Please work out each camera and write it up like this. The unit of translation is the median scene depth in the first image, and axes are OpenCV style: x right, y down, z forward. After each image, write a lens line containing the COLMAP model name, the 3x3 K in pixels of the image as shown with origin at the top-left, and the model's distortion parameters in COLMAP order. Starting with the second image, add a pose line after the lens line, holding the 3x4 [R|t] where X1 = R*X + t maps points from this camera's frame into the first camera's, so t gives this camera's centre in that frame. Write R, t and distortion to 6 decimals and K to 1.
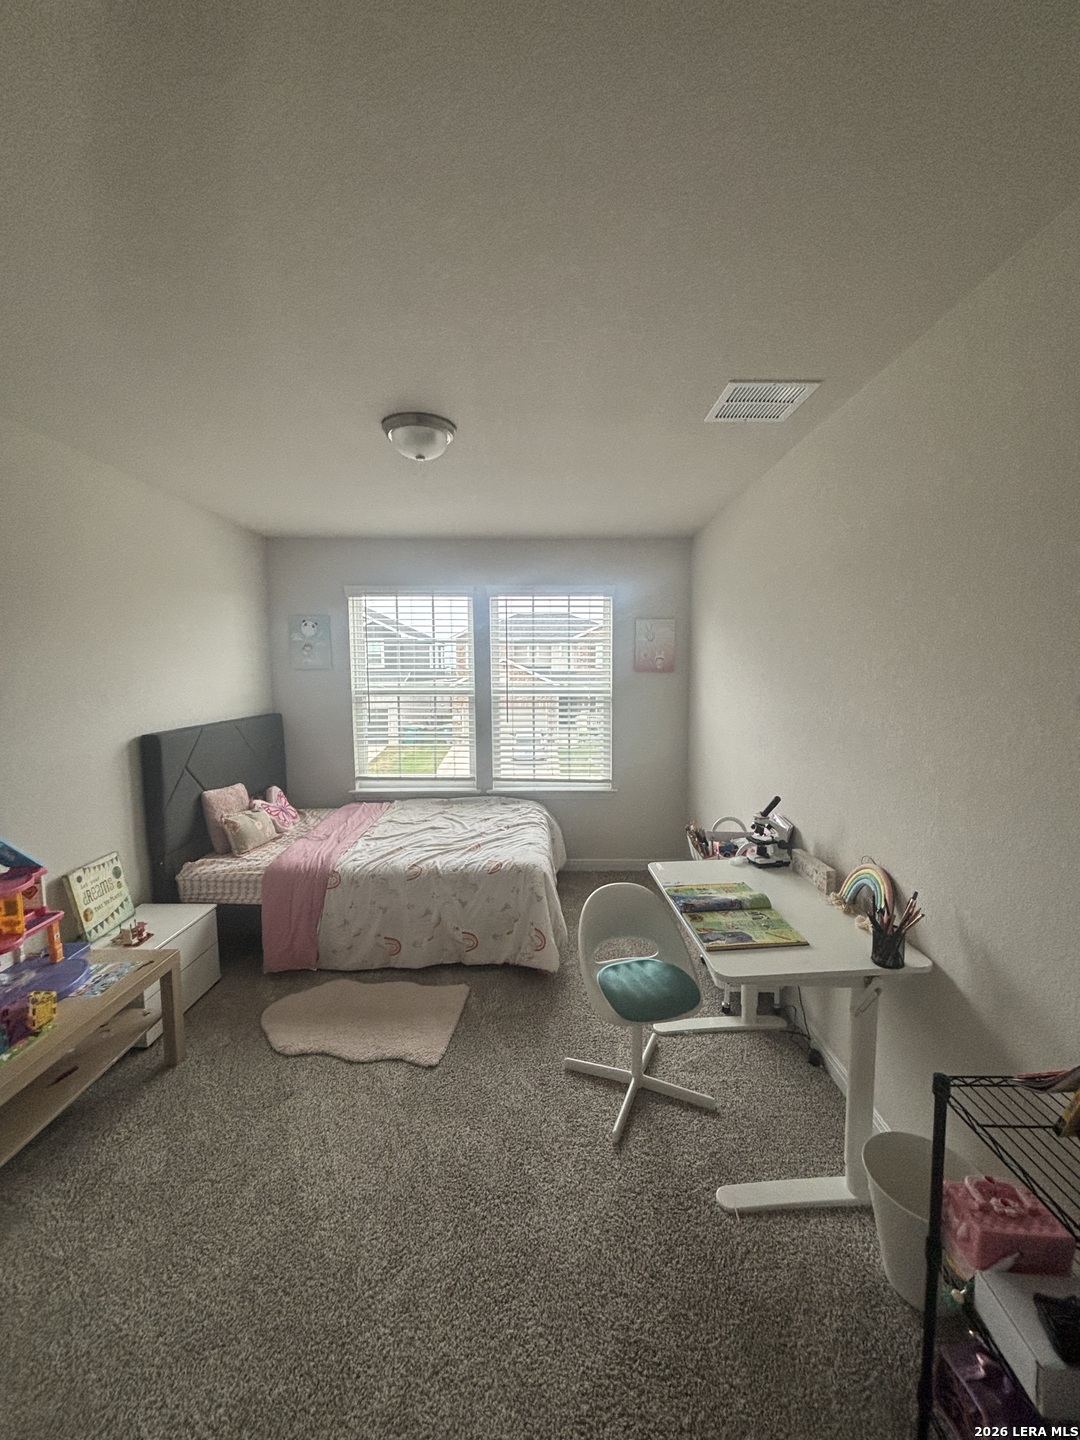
lens RADIAL K [[583.6, 0, 545.7], [0, 583.6, 716.7], [0, 0, 1]] dist [0.003087, 0.000827]
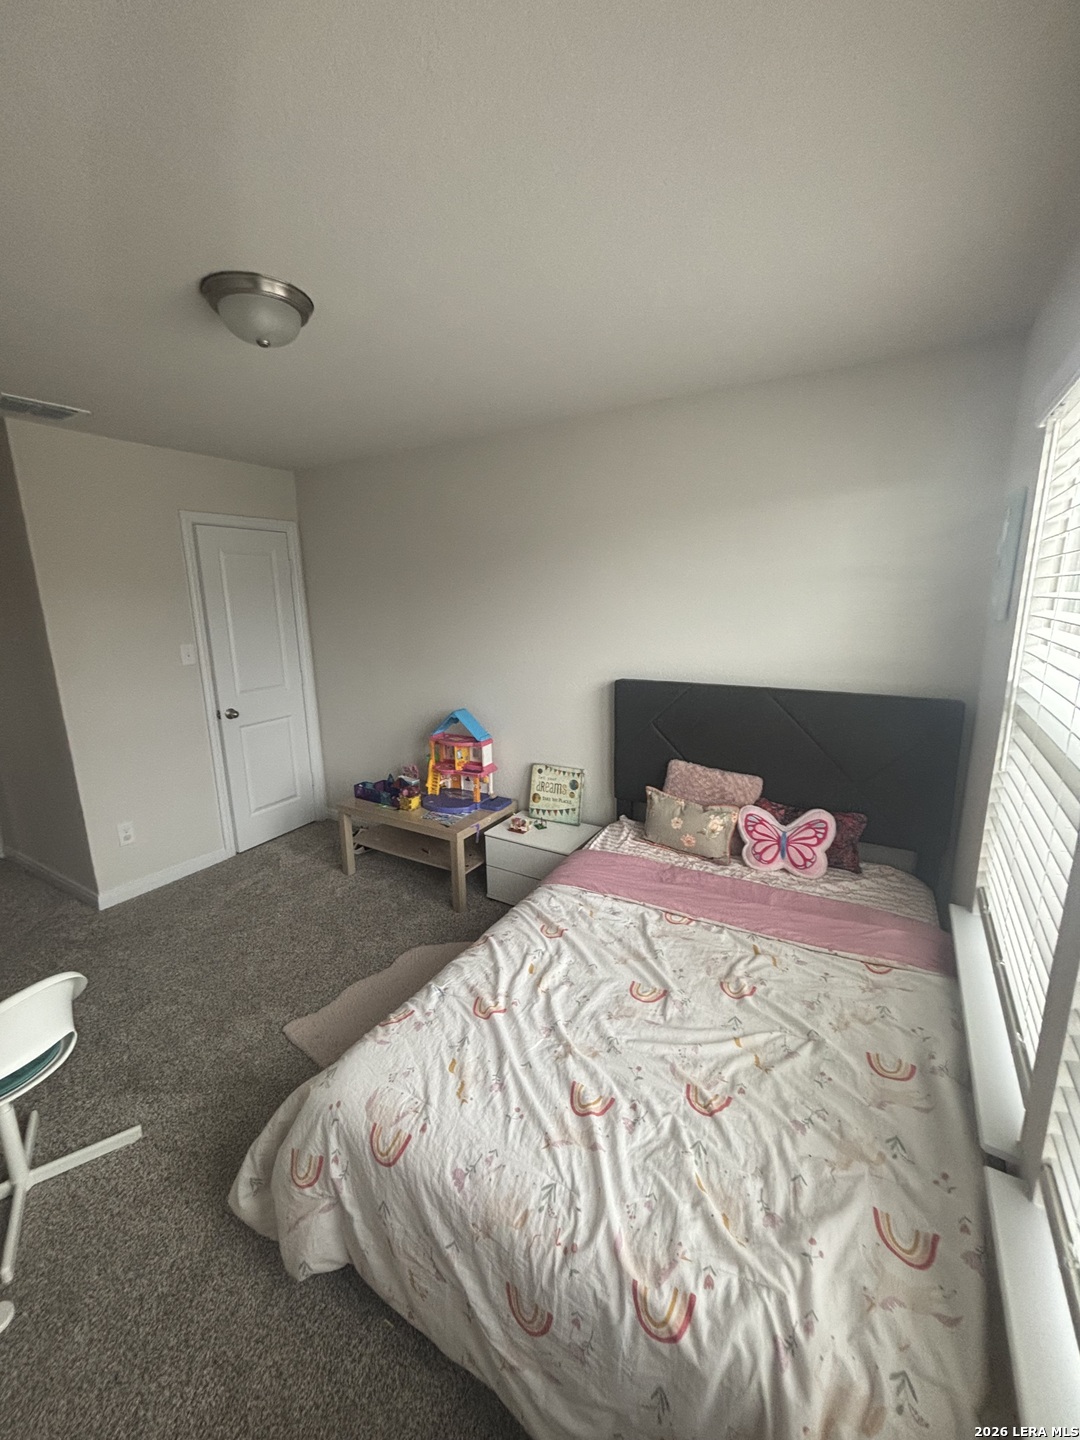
lens RADIAL K [[583.6, 0, 545.7], [0, 583.6, 716.7], [0, 0, 1]] dist [0.003087, 0.000827]
pose [[-0.526539, 0.194616, -0.827576, 0.260257], [-0.048622, 0.964958, 0.257859, -0.174378], [0.848760, 0.176012, -0.498625, 1.523579]]
